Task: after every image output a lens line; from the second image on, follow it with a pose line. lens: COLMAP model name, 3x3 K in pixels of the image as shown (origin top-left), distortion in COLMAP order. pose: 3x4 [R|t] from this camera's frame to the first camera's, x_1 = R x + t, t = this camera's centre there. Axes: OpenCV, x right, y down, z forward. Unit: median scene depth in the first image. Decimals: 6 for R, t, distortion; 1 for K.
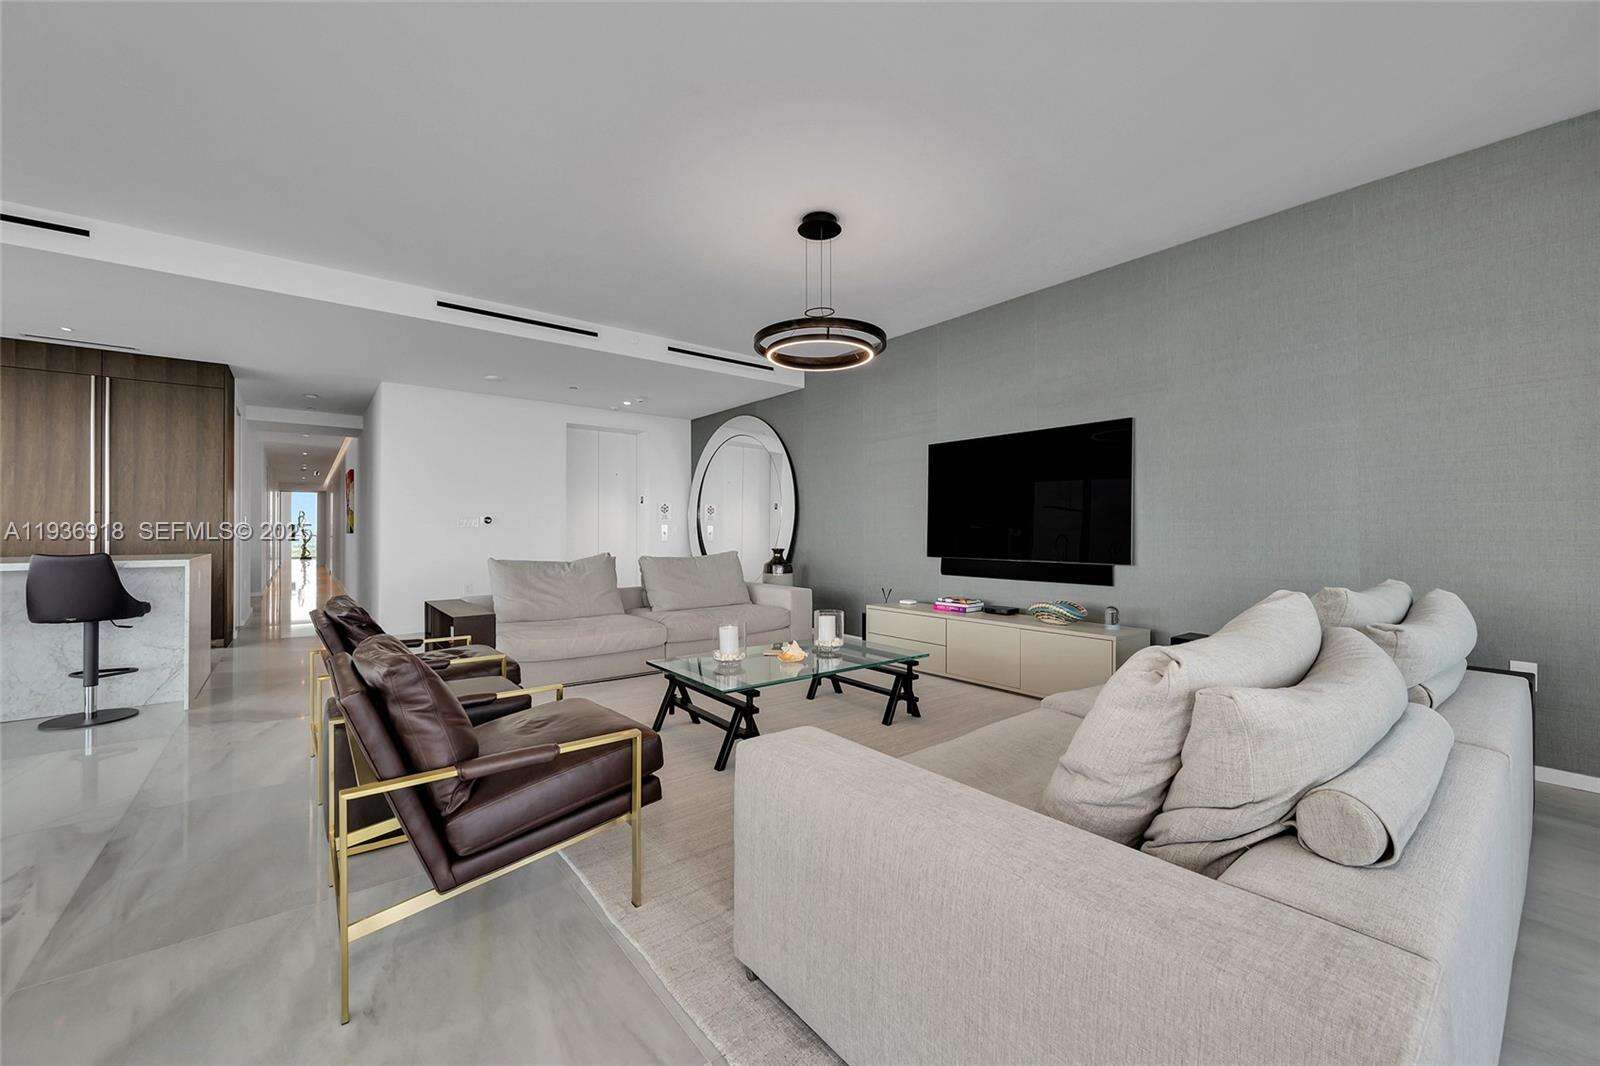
lens RADIAL K [[627.5, 0, 800.4], [0, 627.5, 531.0], [0, 0, 1]] dist [-0.002501, 0.000253]
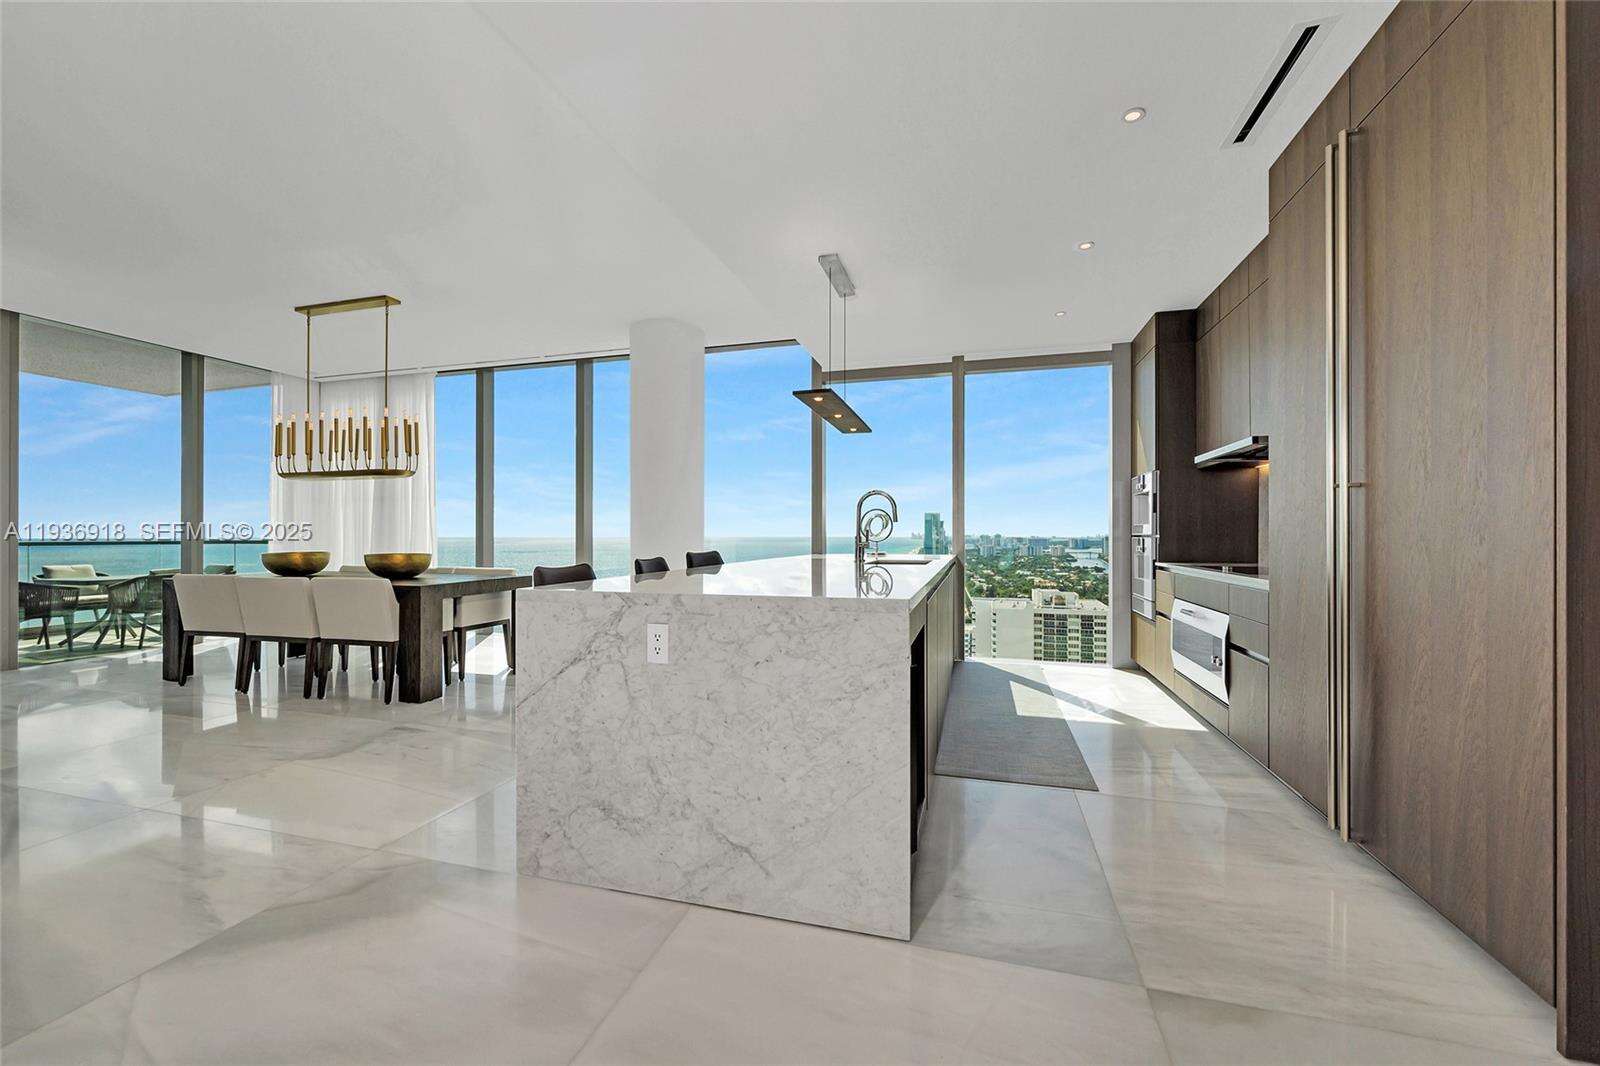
lens RADIAL K [[626.9, 0, 800.0], [0, 626.9, 533.0], [0, 0, 1]] dist [0.000055, 0.000224]
pose [[-0.815338, -0.001199, -0.578984, -0.570870], [0.000157, 0.999997, -0.002292, -0.000680], [0.578985, -0.001959, -0.815336, 1.035311]]
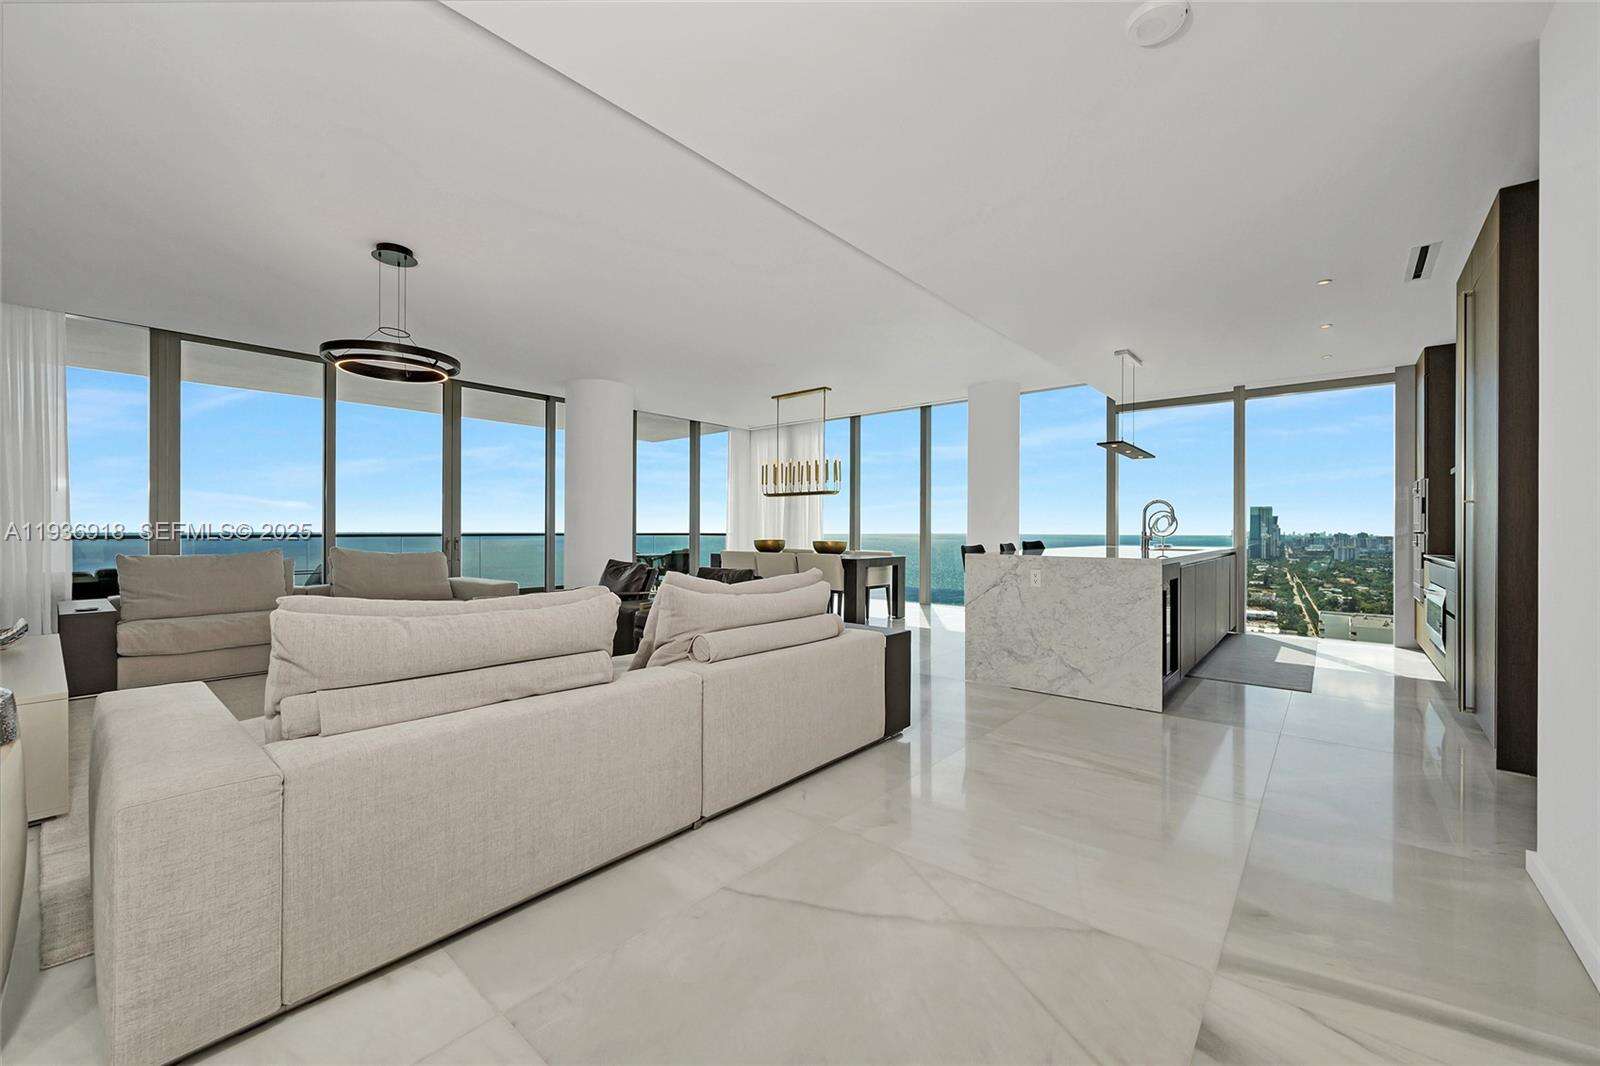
lens RADIAL K [[627.5, 0, 800.4], [0, 627.5, 531.0], [0, 0, 1]] dist [-0.002501, 0.000253]
pose [[-0.981694, -0.003101, -0.190438, -0.292461], [-0.003287, 0.999994, 0.000657, 0.001619], [0.190434, 0.001270, -0.981699, 1.389752]]
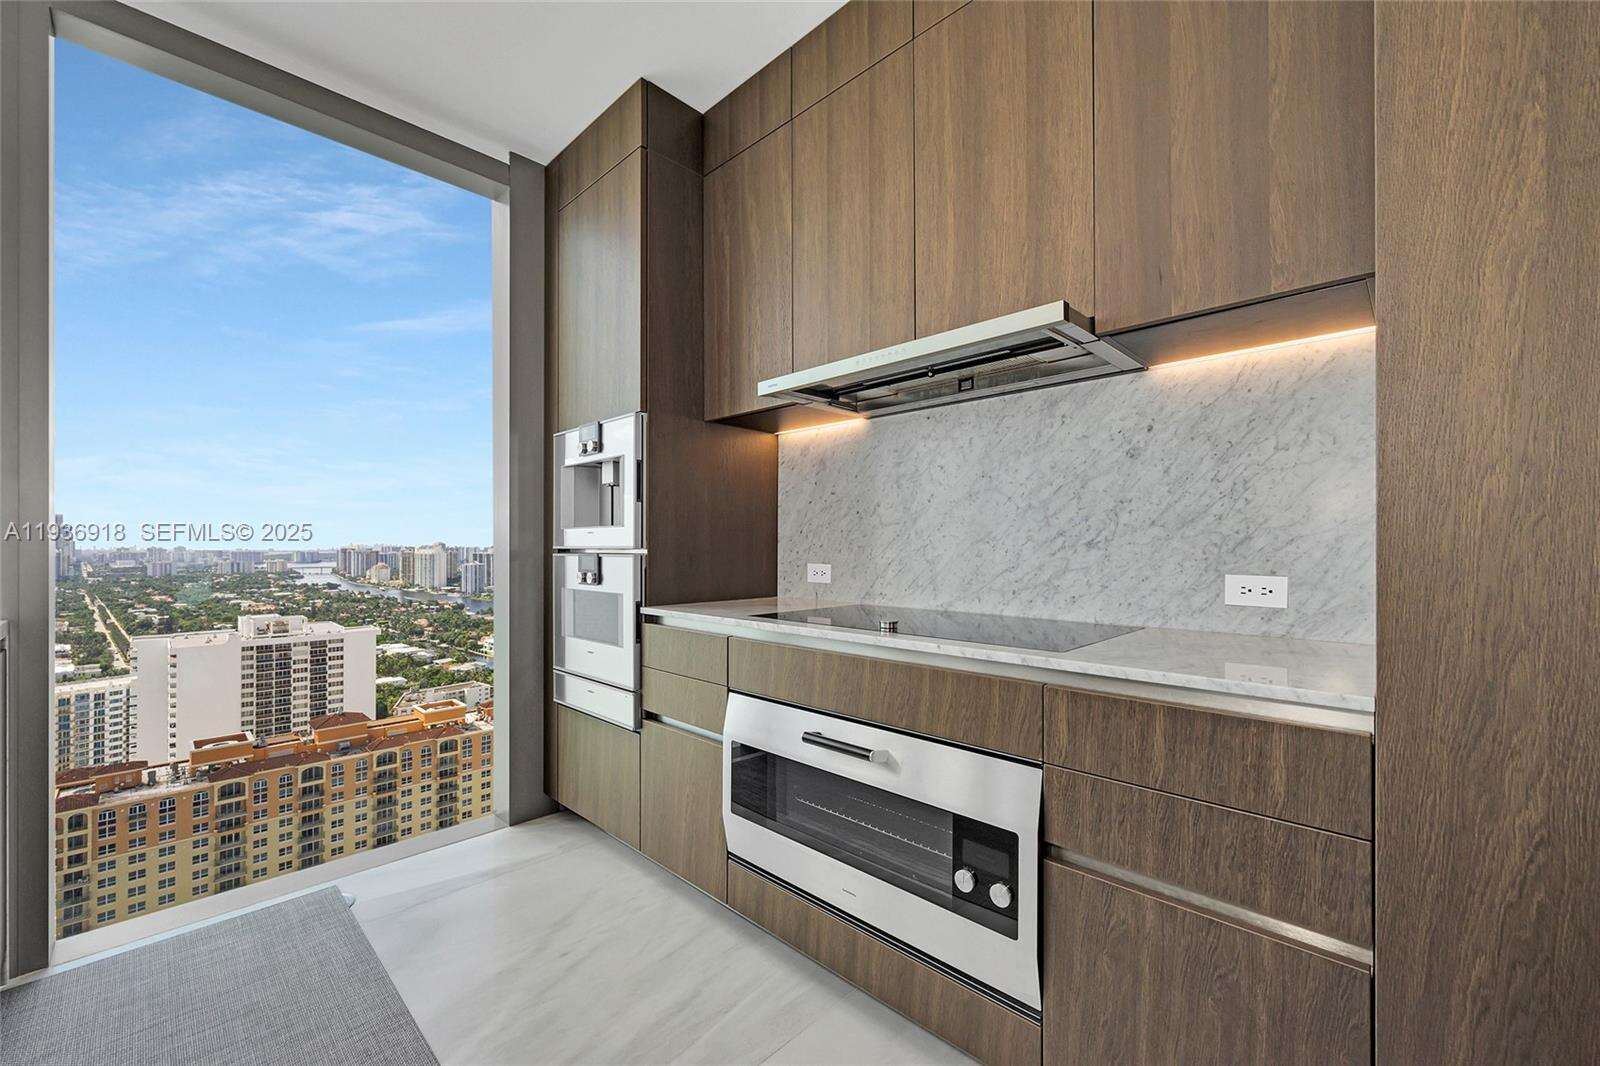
lens RADIAL K [[638.4, 0, 797.5], [0, 638.4, 548.3], [0, 0, 1]] dist [0.000207, 0.000813]
pose [[0.120872, 0.002699, -0.992664, -0.989239], [-0.000774, 0.999996, 0.002624, -0.001721], [0.992668, 0.000451, 0.120873, 0.710142]]
